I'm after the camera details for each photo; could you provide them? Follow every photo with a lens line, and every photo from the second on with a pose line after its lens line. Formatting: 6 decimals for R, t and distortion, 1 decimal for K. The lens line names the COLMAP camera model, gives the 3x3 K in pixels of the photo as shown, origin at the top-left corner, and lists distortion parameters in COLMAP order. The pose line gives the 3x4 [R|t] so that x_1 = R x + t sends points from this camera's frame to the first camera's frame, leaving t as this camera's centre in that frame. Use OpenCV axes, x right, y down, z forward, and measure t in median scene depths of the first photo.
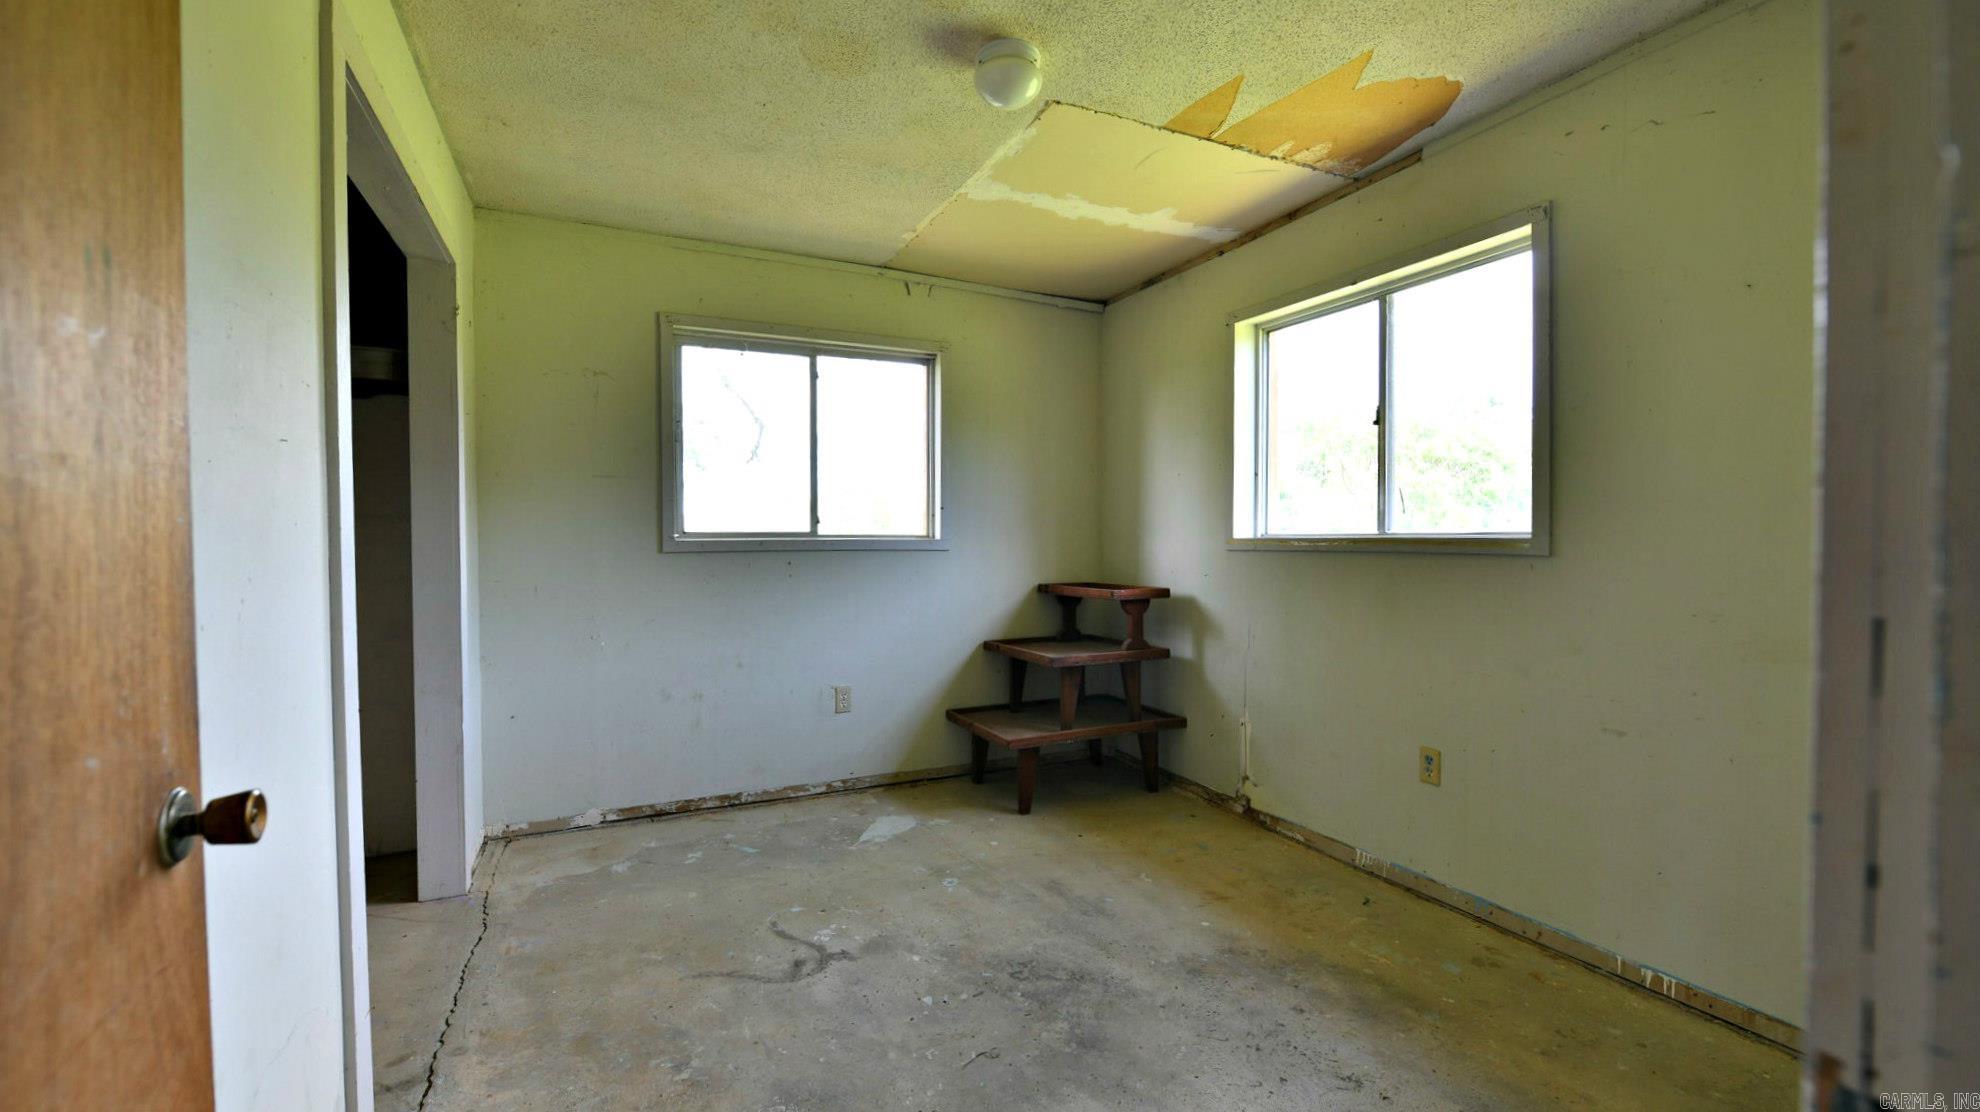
lens RADIAL K [[779.6, 0, 985.7], [0, 779.6, 555.4], [0, 0, 1]] dist [-0.008452, 0.000034]
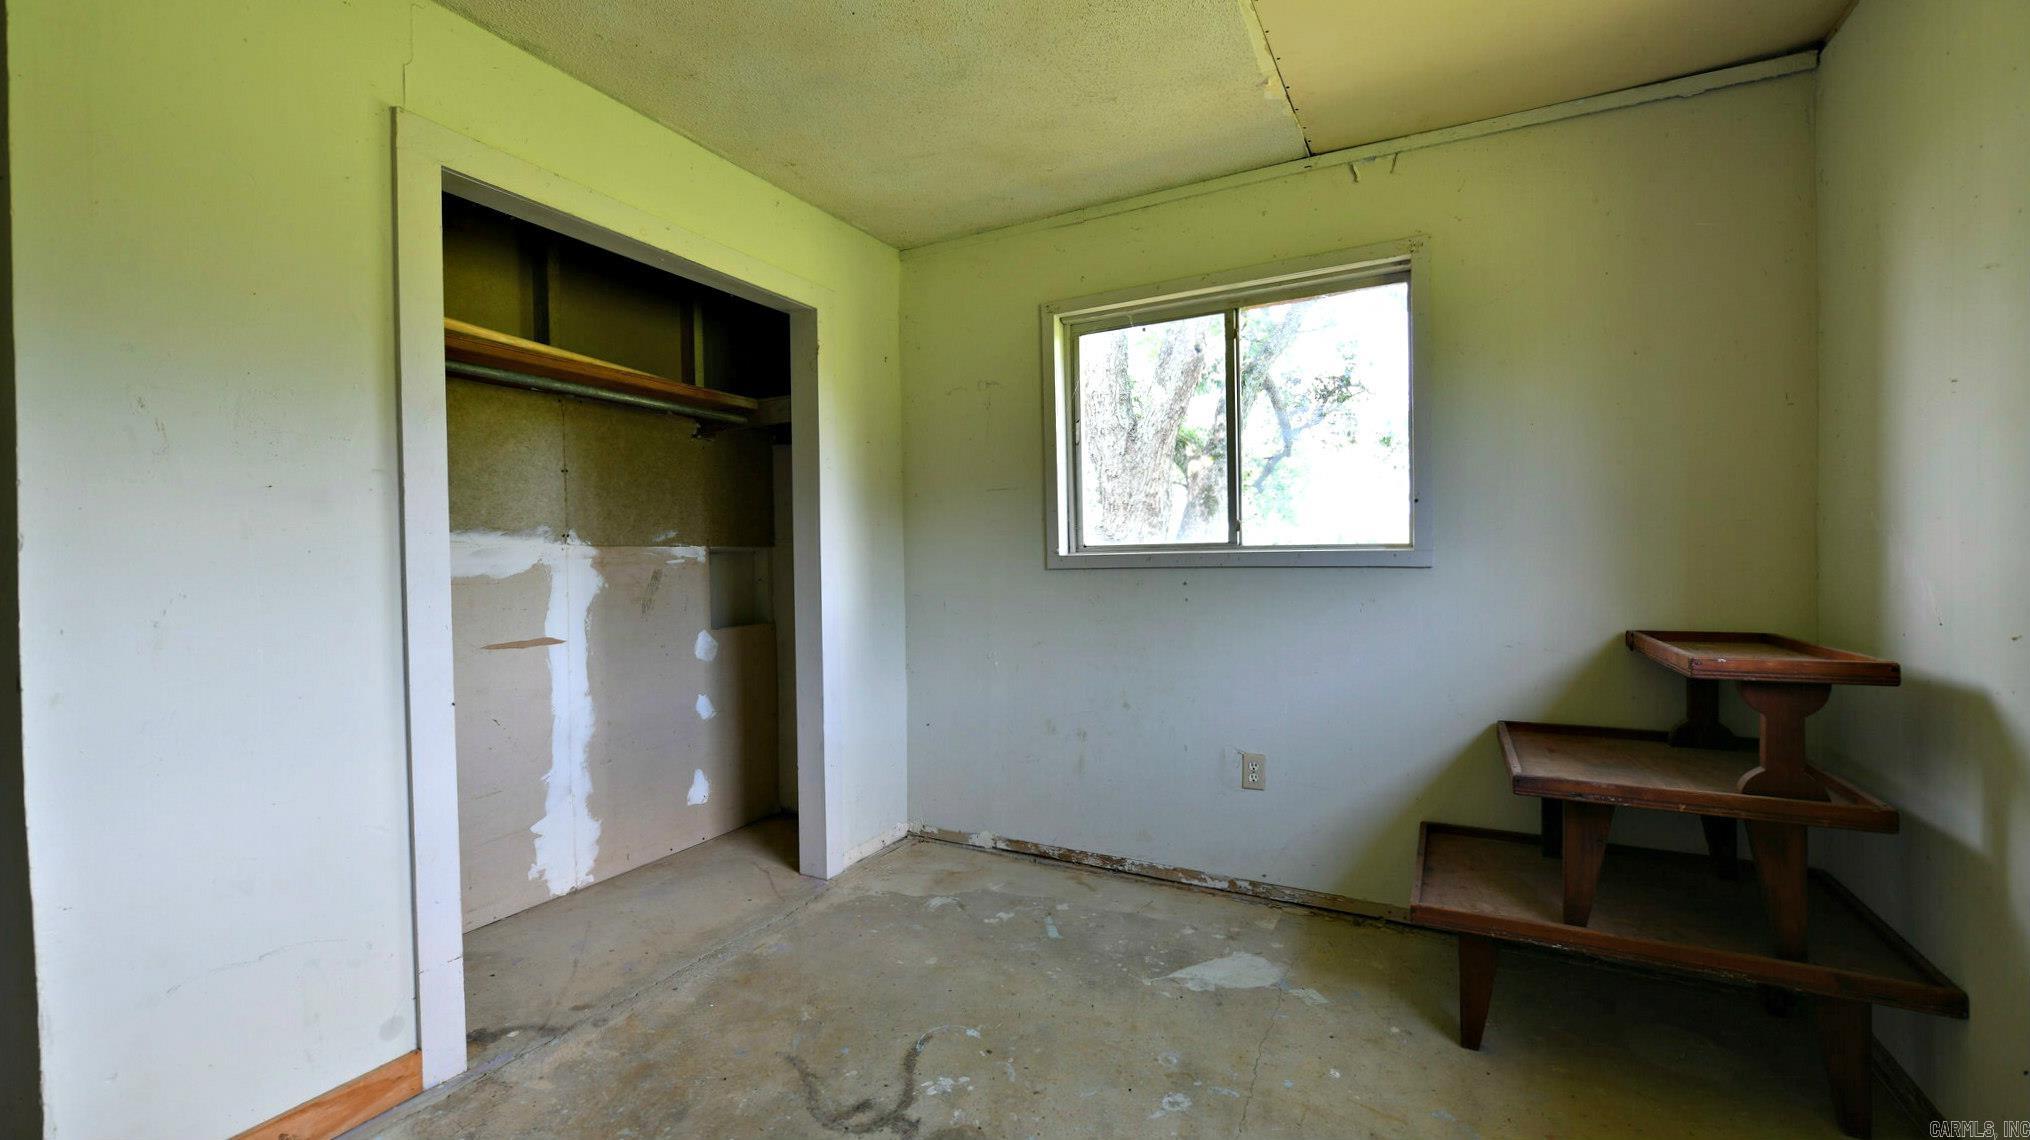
lens RADIAL K [[799.3, 0, 1010.6], [0, 799.3, 569.4], [0, 0, 1]] dist [-0.008452, 0.000034]
pose [[0.607266, 0.005822, -0.794477, 0.297924], [-0.002662, 0.999982, 0.005294, -0.008297], [0.794494, -0.001100, 0.607271, 0.400681]]
